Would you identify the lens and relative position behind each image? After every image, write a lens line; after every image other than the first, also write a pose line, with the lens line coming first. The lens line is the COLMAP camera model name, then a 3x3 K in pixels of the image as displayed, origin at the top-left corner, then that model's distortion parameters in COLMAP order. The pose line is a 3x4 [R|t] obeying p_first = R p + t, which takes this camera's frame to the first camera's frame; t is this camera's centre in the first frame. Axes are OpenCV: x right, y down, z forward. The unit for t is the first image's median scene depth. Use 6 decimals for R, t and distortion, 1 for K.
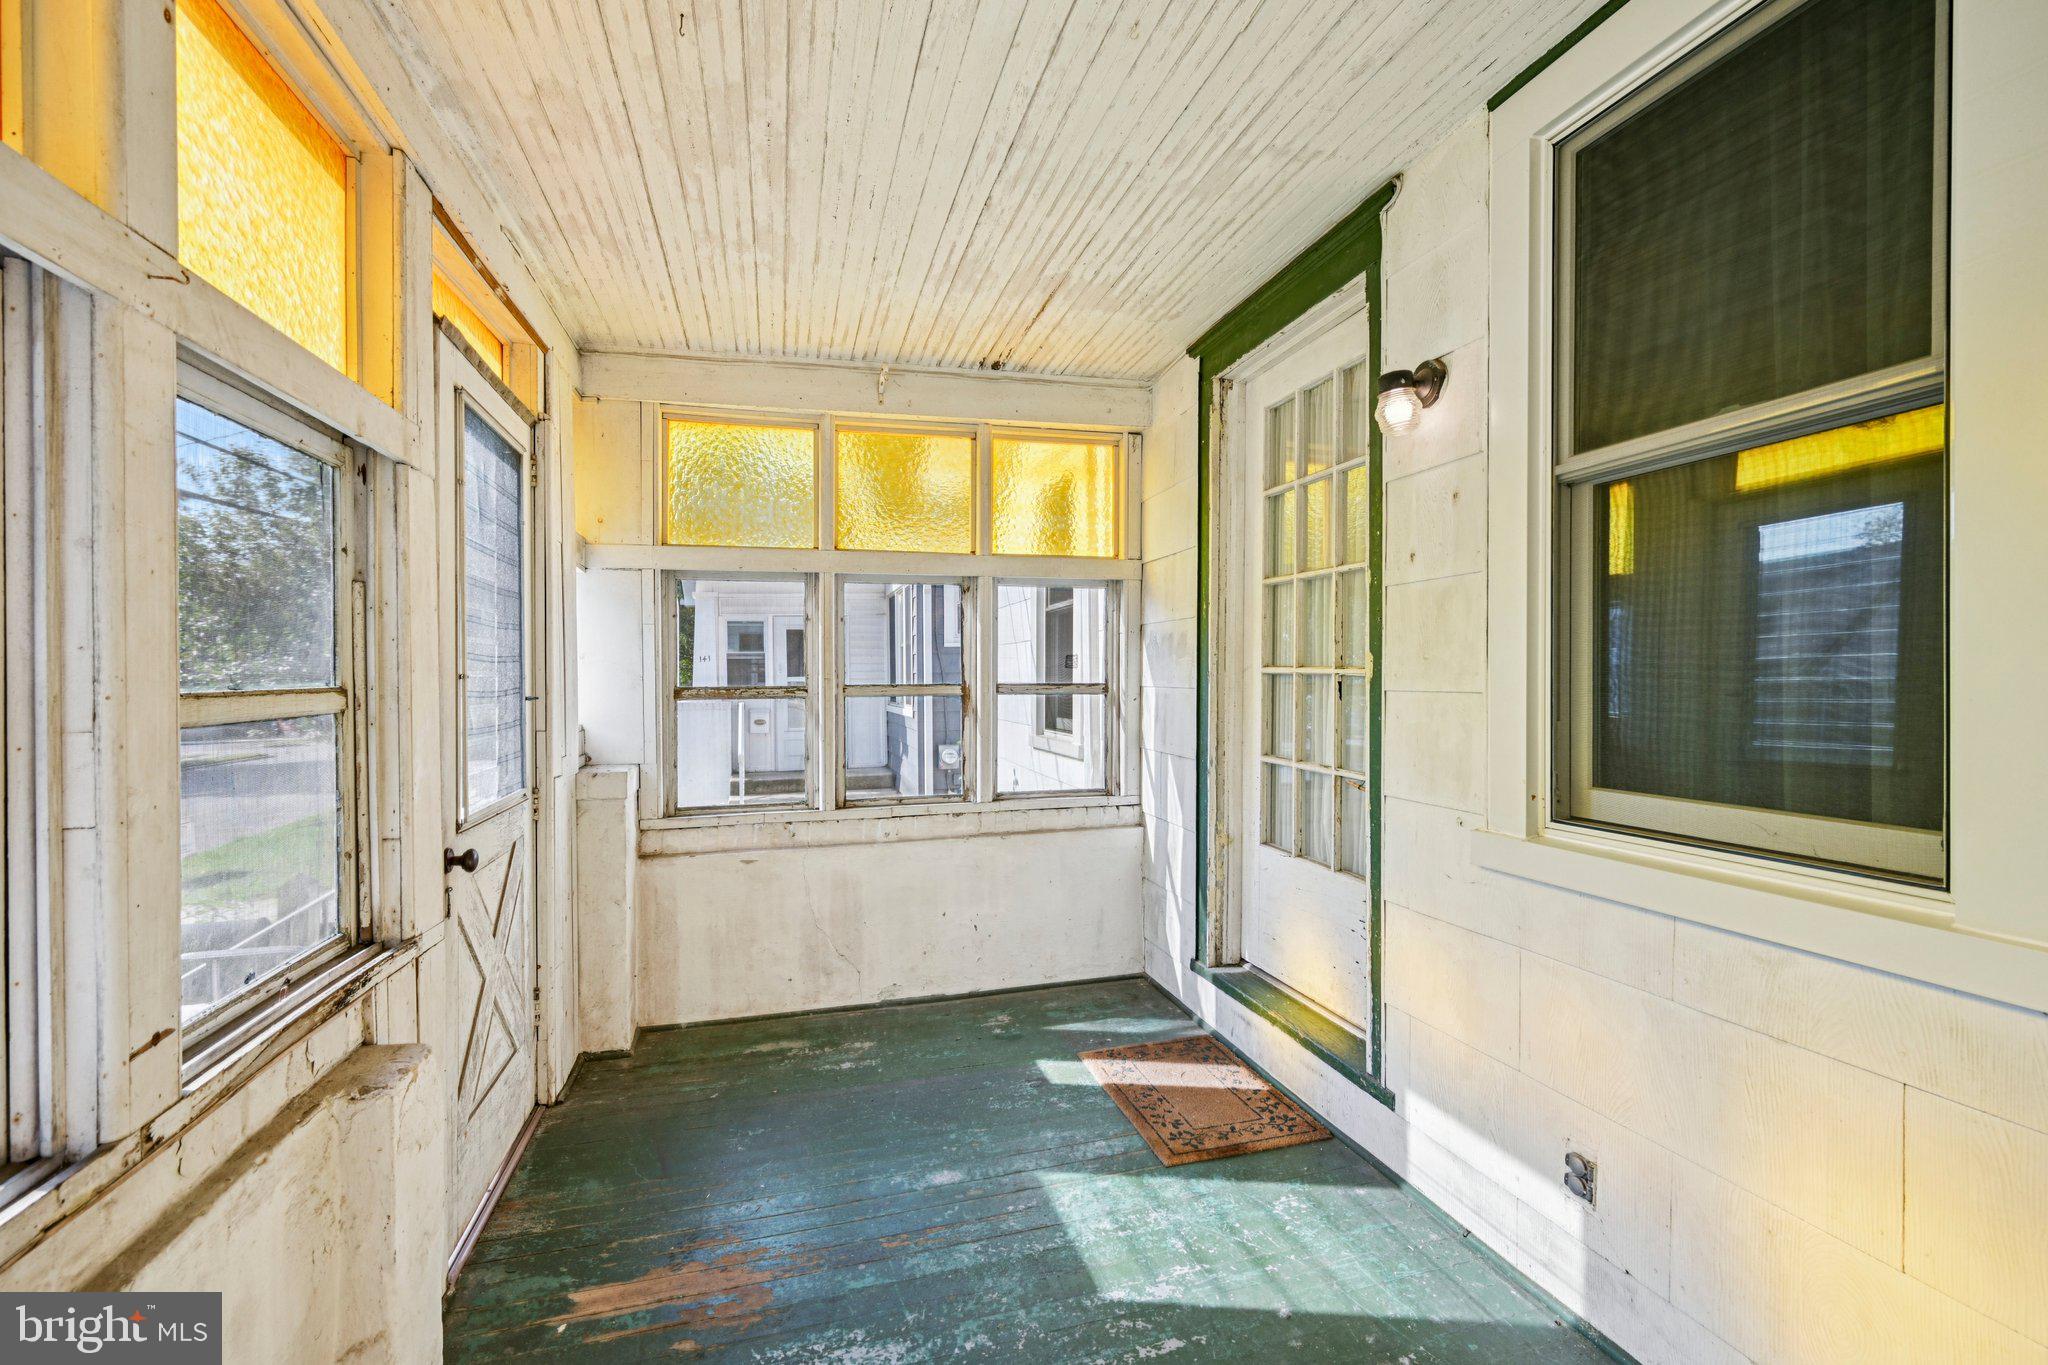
lens RADIAL K [[905.4, 0, 1024.0], [0, 905.4, 682.5], [0, 0, 1]] dist [0.000159, -0.000056]
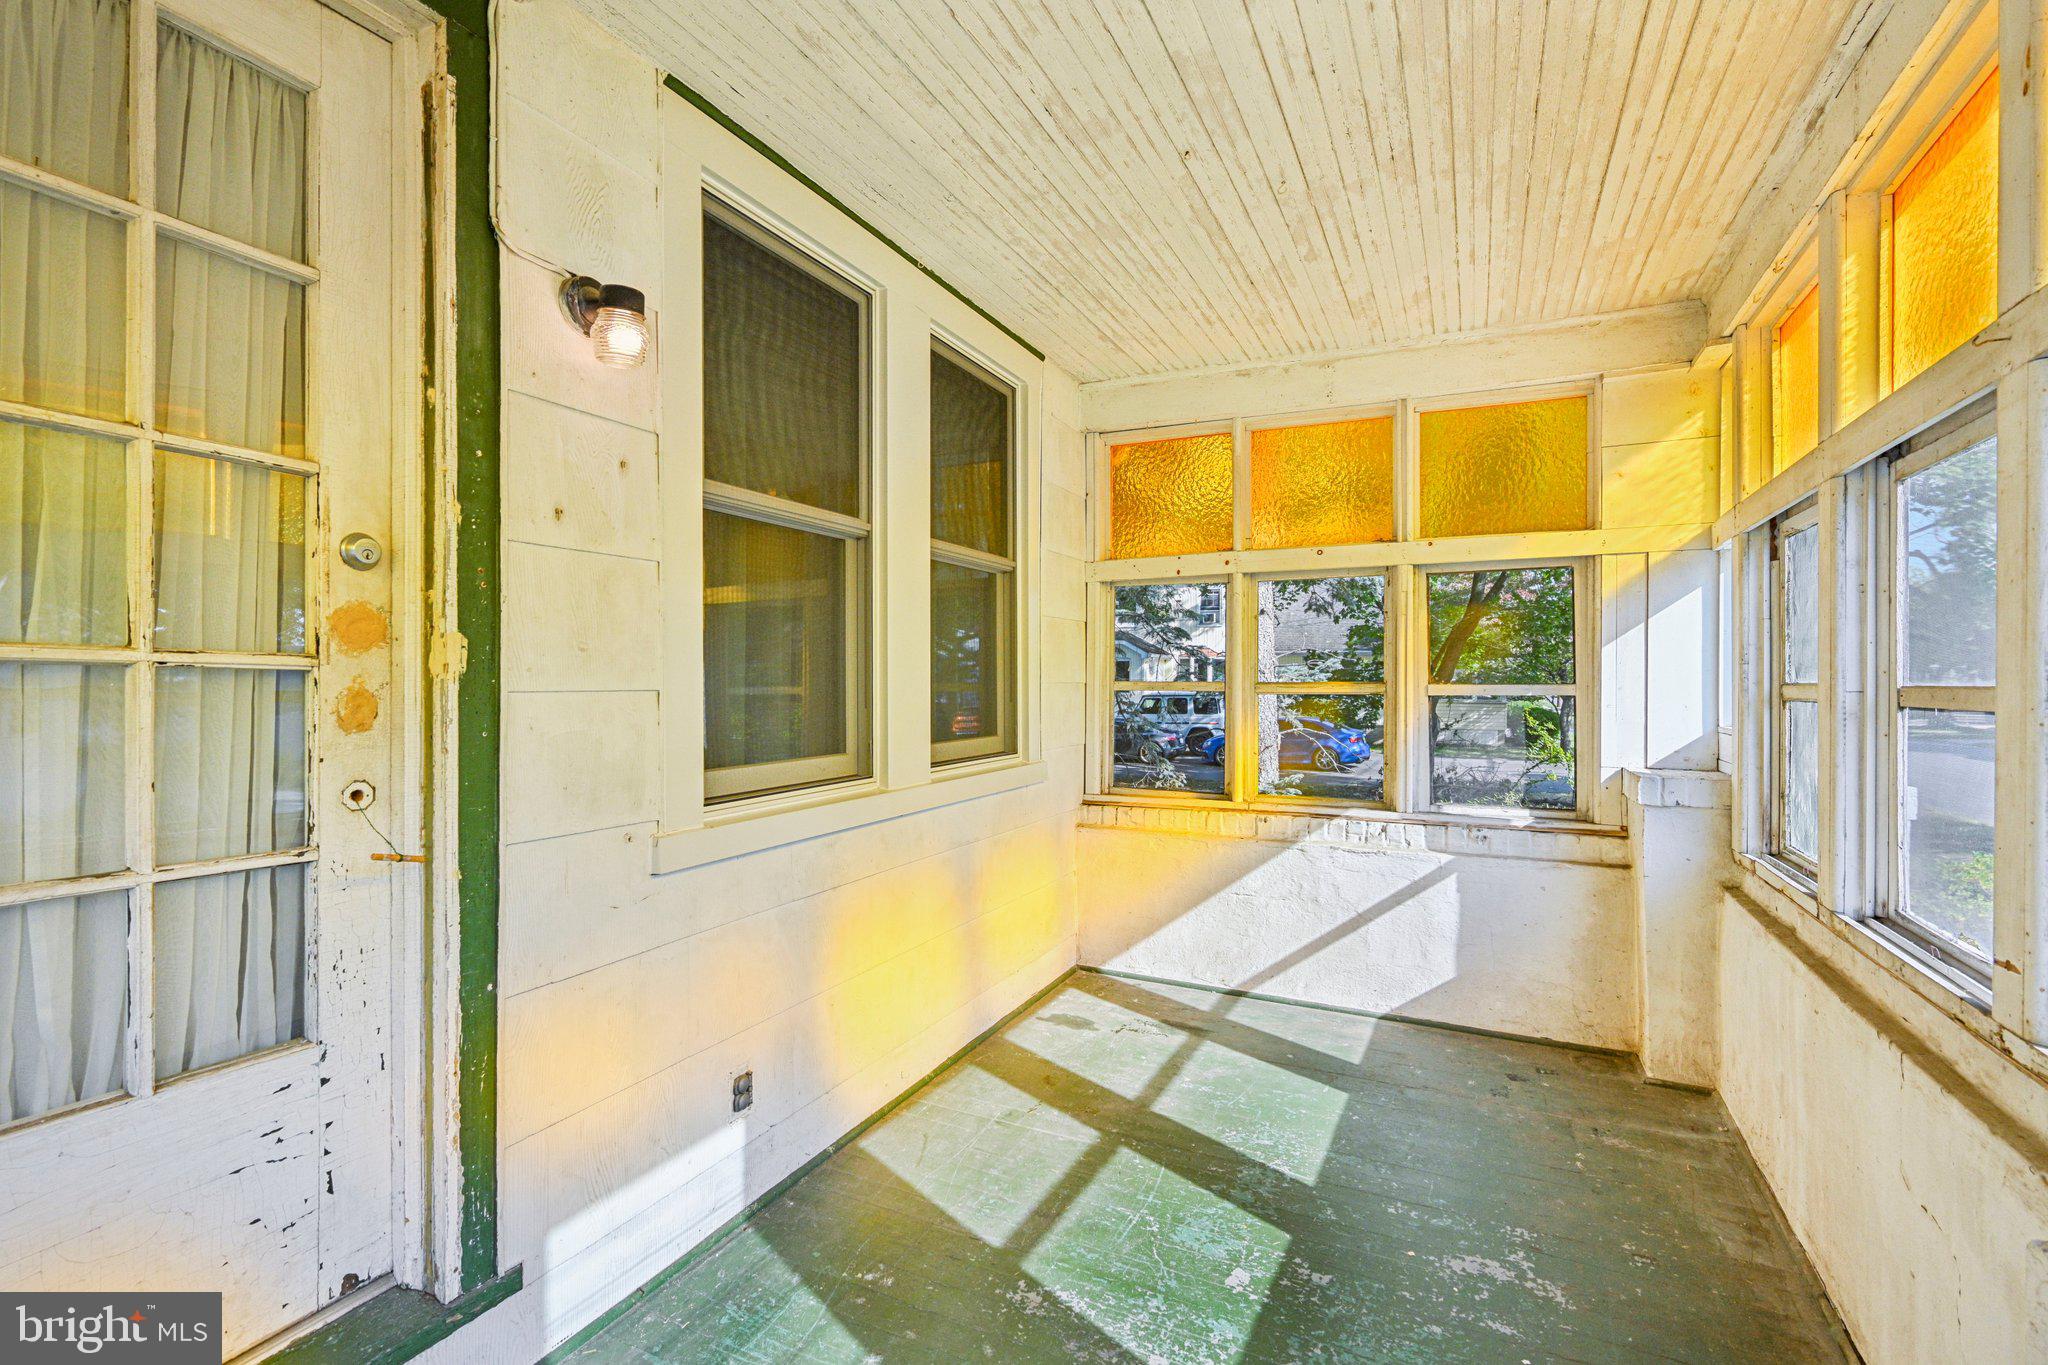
lens RADIAL K [[905.4, 0, 1024.0], [0, 905.4, 682.5], [0, 0, 1]] dist [0.000159, -0.000056]
pose [[-0.744766, -0.002932, 0.667319, -0.437093], [0.003297, 0.999962, 0.008074, -0.003455], [-0.667317, 0.008213, -0.744728, 1.565036]]
